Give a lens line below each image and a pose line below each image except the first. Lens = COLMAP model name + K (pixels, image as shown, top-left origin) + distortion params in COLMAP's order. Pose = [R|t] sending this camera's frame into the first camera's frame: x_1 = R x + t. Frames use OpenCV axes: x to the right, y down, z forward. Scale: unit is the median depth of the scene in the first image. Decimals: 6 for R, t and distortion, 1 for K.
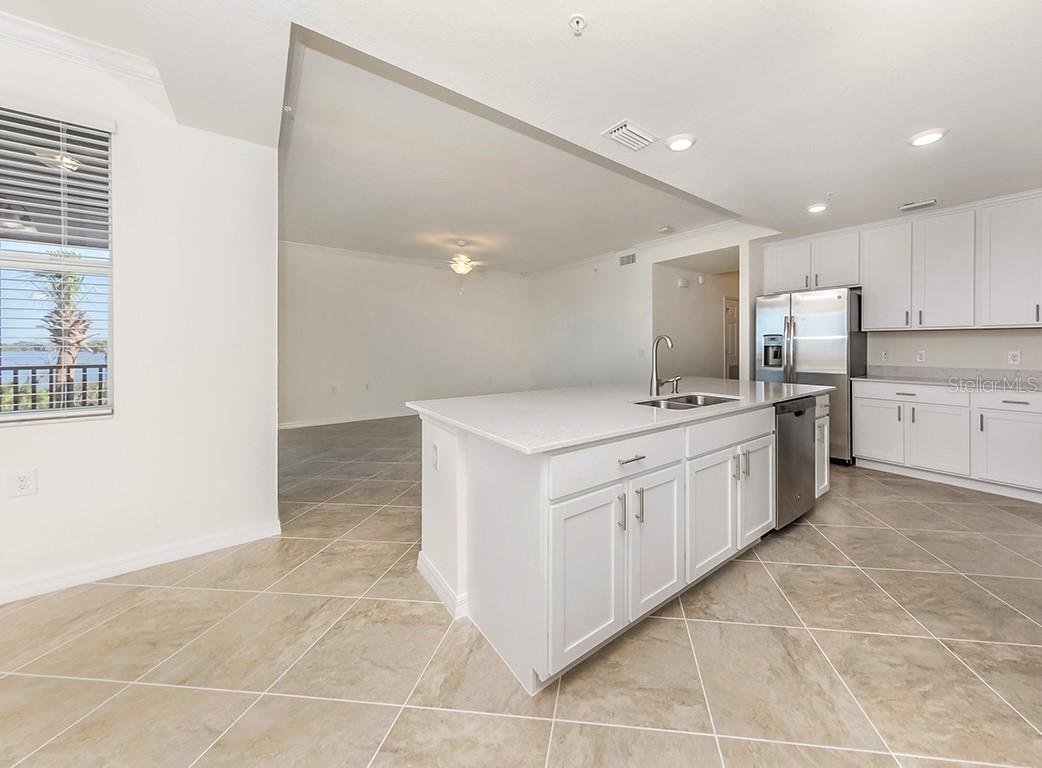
lens RADIAL K [[380.8, 0, 585.3], [0, 380.8, 349.3], [0, 0, 1]] dist [0.012042, -0.002198]
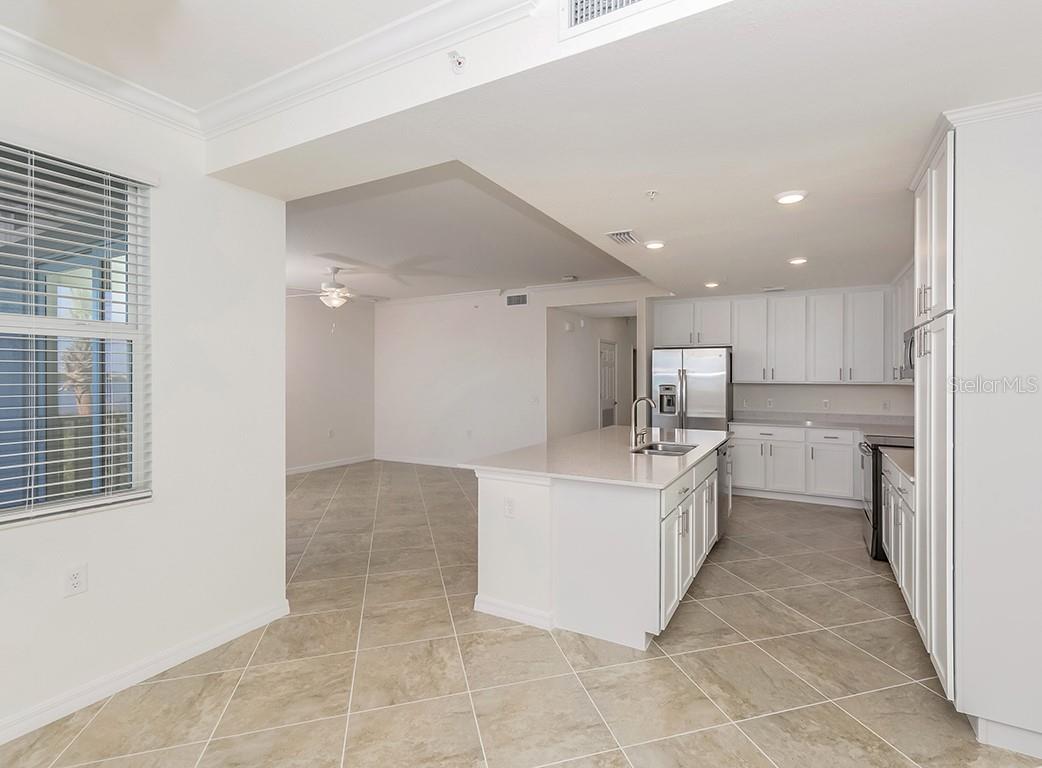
lens RADIAL K [[484.1, 0, 551.4], [0, 484.1, 376.3], [0, 0, 1]] dist [0.005539, -0.000779]
pose [[0.926905, 0.003448, 0.375280, -0.620137], [0.000850, 0.999936, -0.011287, -0.081659], [-0.375295, 0.010781, 0.926843, -0.332902]]
